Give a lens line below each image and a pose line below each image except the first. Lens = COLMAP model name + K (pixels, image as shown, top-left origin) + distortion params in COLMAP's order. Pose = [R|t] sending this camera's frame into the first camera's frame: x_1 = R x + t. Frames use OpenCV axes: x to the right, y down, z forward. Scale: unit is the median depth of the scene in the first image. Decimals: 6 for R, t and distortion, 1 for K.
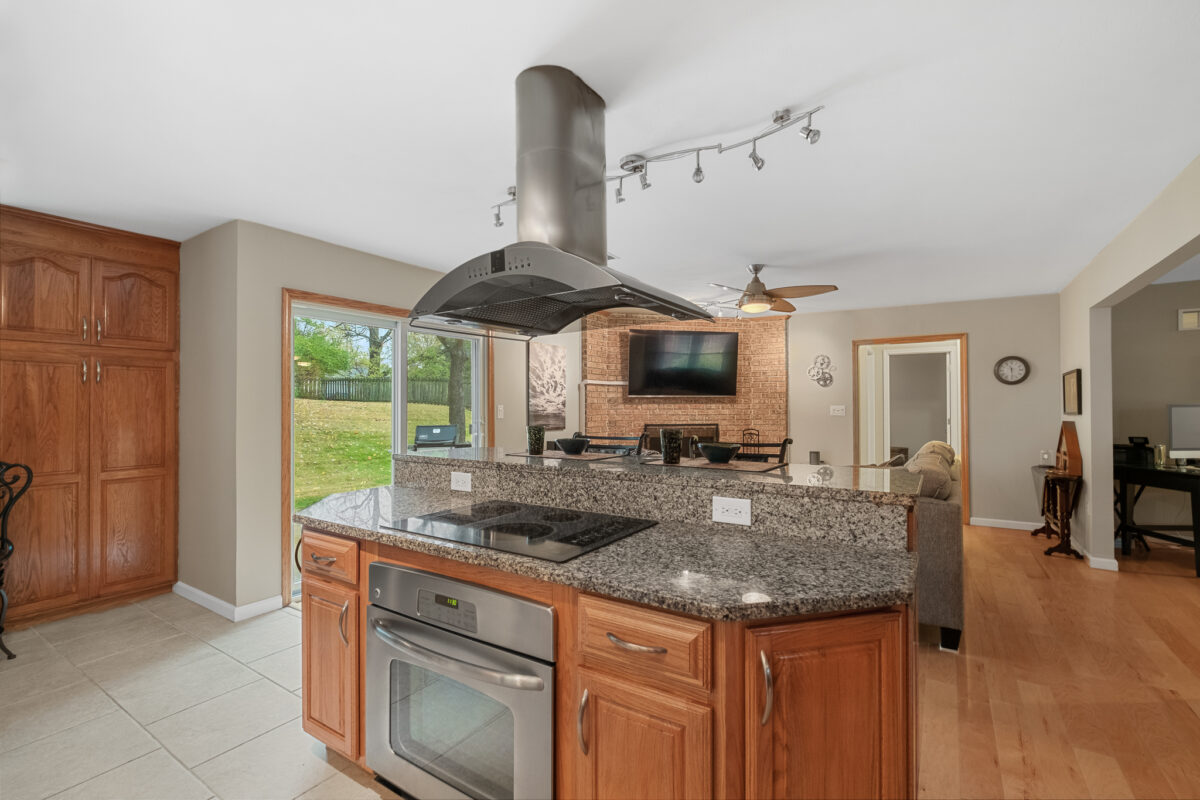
lens RADIAL K [[534.9, 0, 598.8], [0, 534.9, 402.1], [0, 0, 1]] dist [-0.000095, -0.000009]
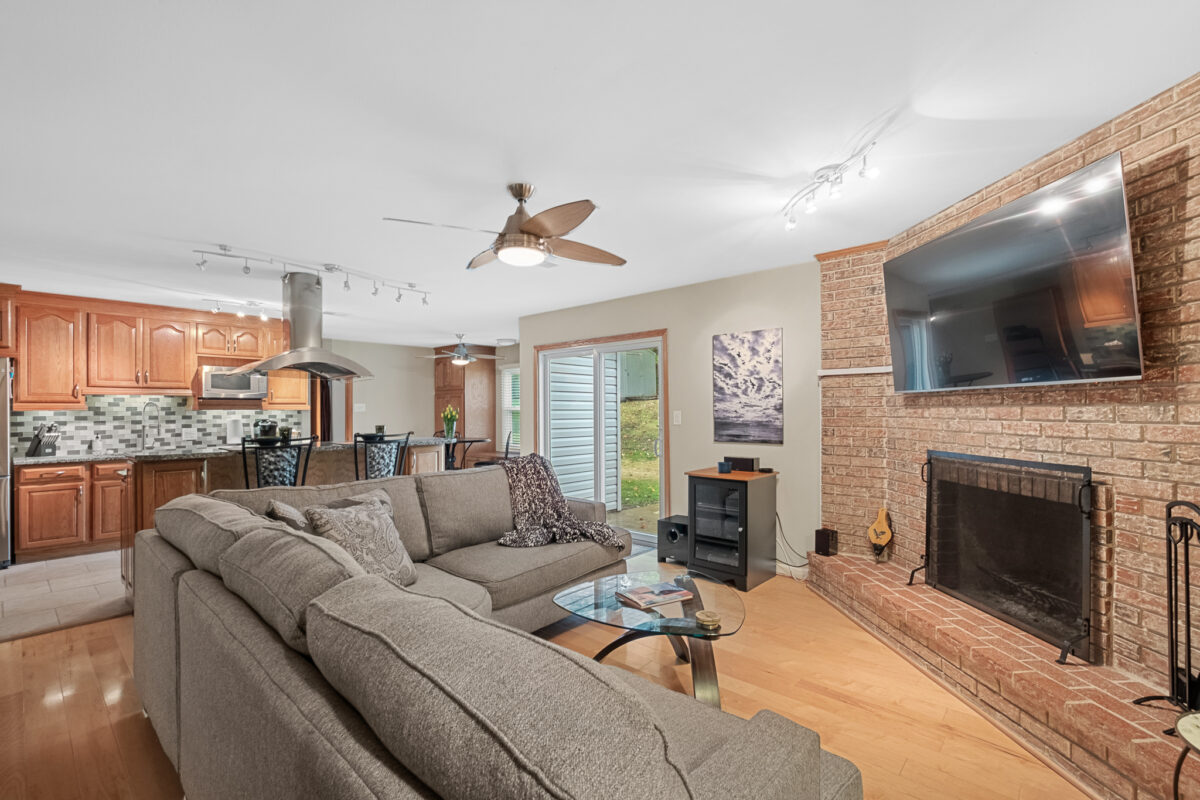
lens RADIAL K [[534.9, 0, 600.1], [0, 534.9, 405.8], [0, 0, 1]] dist [-0.000095, -0.000009]
pose [[-0.148173, -0.006428, -0.988941, 0.688482], [0.012957, 0.999880, -0.008440, 0.002918], [0.988877, -0.014064, -0.148072, 0.896437]]
